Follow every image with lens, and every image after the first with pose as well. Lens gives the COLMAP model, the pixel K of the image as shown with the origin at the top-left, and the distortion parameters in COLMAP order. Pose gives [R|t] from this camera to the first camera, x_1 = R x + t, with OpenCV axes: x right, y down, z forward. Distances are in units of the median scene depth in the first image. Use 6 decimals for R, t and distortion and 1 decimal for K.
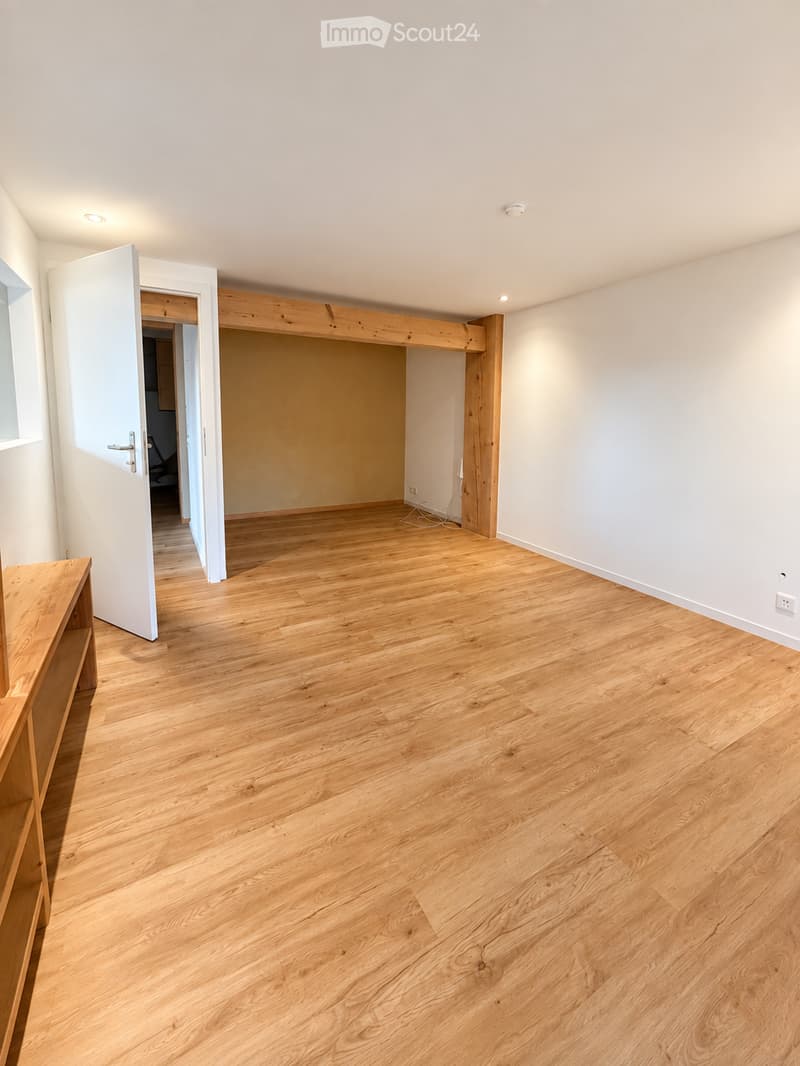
lens RADIAL K [[426.6, 0, 396.2], [0, 426.6, 527.5], [0, 0, 1]] dist [0.009722, 0.000068]
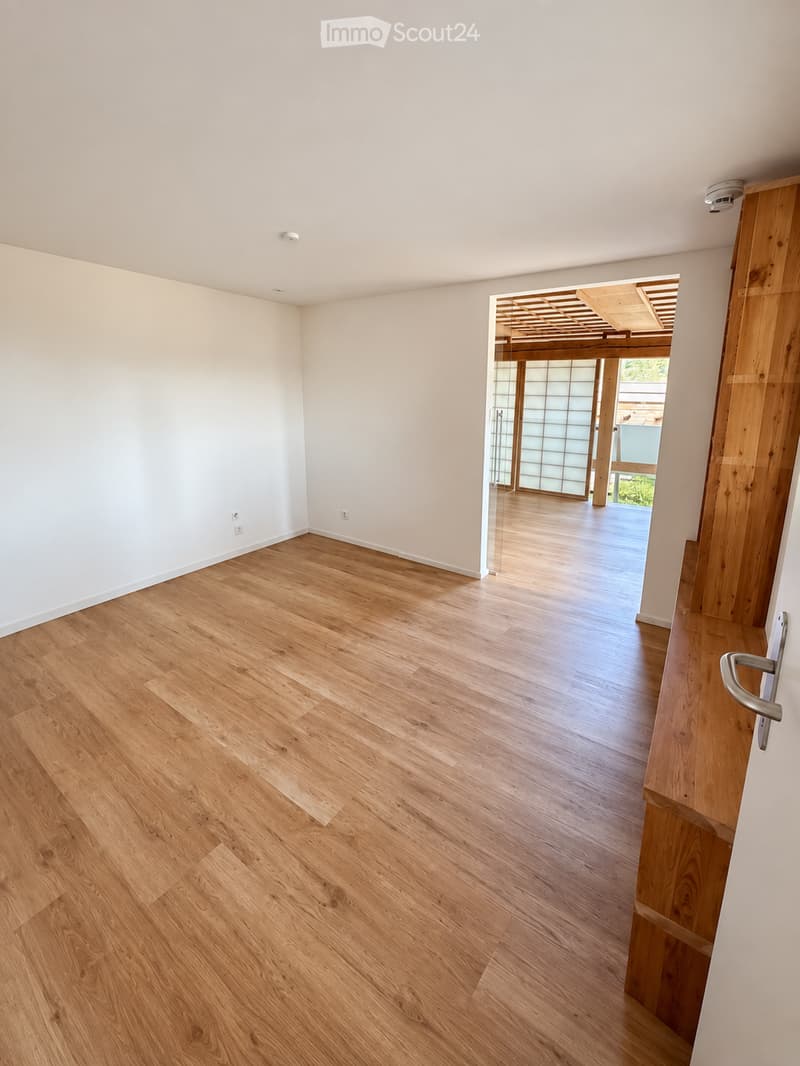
lens RADIAL K [[426.6, 0, 396.2], [0, 426.6, 527.5], [0, 0, 1]] dist [0.009722, 0.000068]
pose [[-0.436341, -0.247504, 0.865071, -0.743309], [0.270950, 0.880655, 0.388629, -0.313132], [-0.858017, 0.403965, -0.317205, 0.994356]]
